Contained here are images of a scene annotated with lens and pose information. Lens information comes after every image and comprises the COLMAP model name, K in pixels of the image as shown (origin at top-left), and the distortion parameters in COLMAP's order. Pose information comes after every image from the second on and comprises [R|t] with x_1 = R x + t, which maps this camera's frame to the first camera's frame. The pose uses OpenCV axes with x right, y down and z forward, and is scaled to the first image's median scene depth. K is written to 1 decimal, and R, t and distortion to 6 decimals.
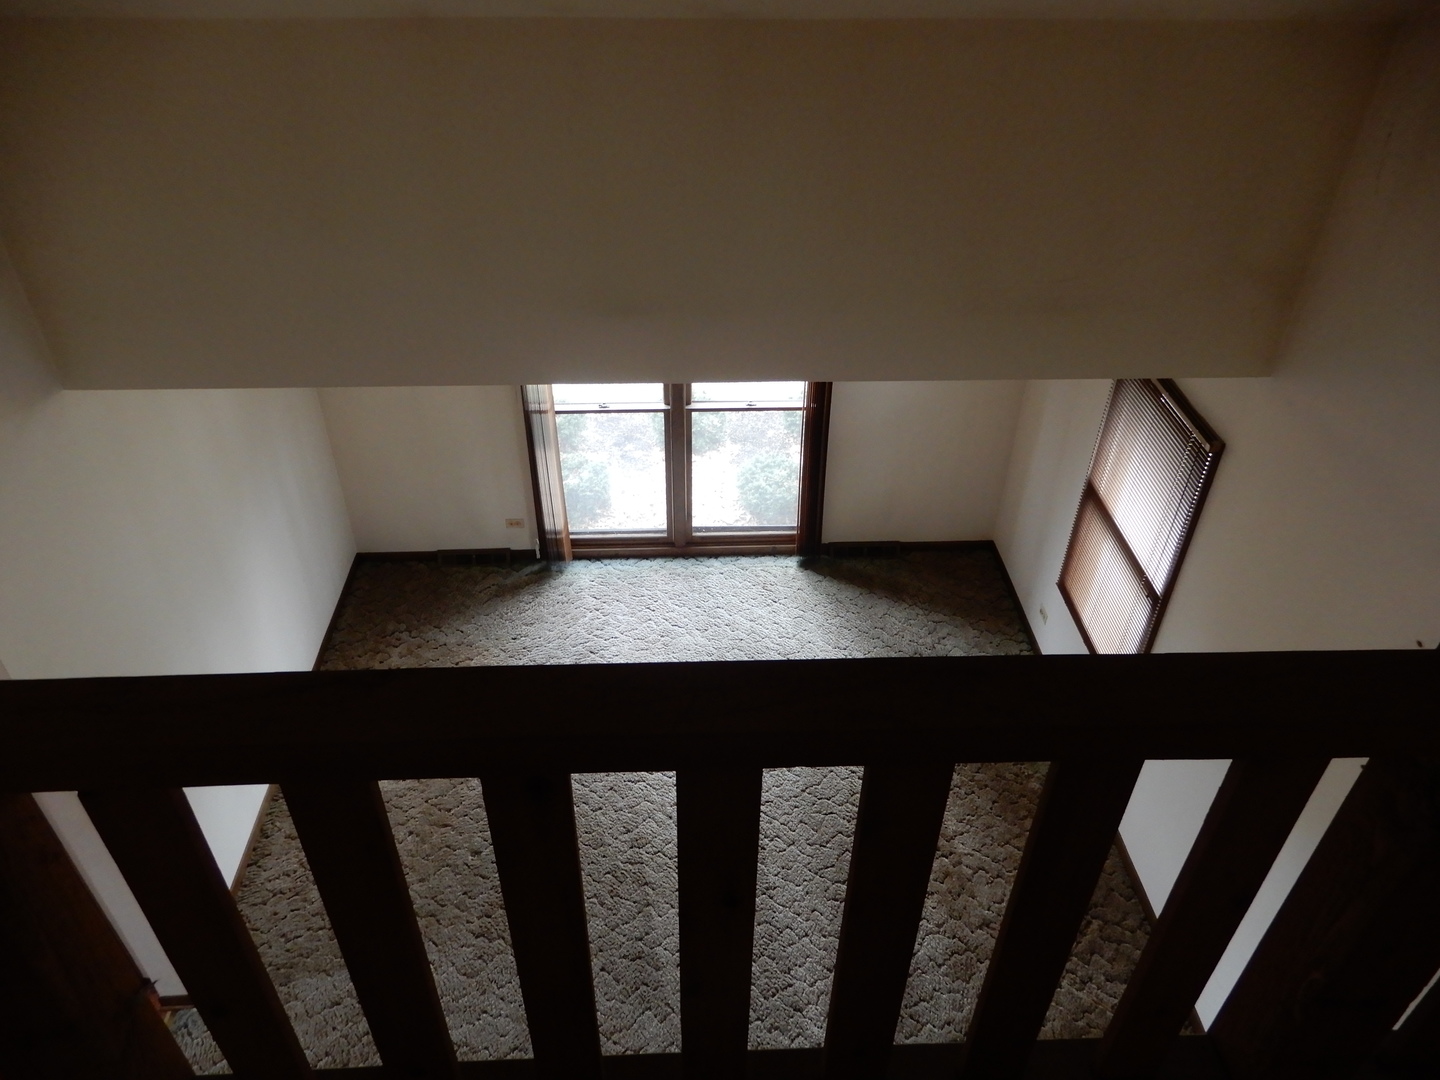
lens RADIAL K [[1033.6, 0, 716.8], [0, 1033.6, 541.7], [0, 0, 1]] dist [0.018682, -0.003490]
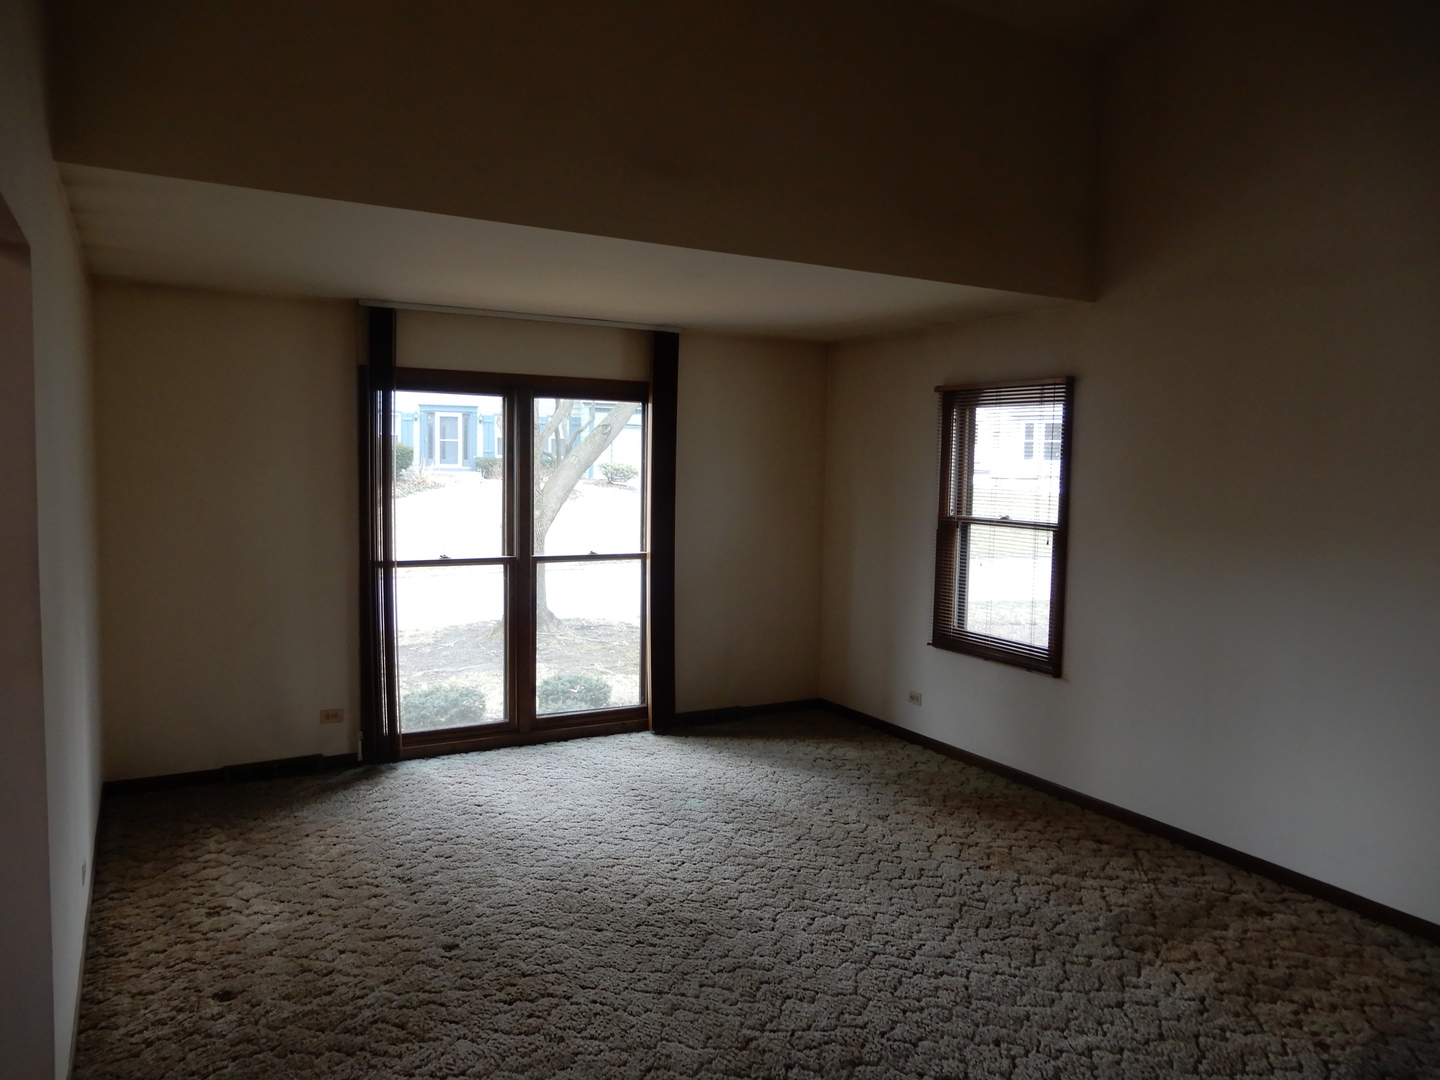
lens RADIAL K [[1033.6, 0, 717.9], [0, 1033.6, 540.5], [0, 0, 1]] dist [0.018682, -0.003490]
pose [[0.894896, -0.035452, 0.444864, -0.282974], [0.272111, 0.833444, -0.480964, 0.347272], [-0.353718, 0.551465, 0.755493, 0.190419]]
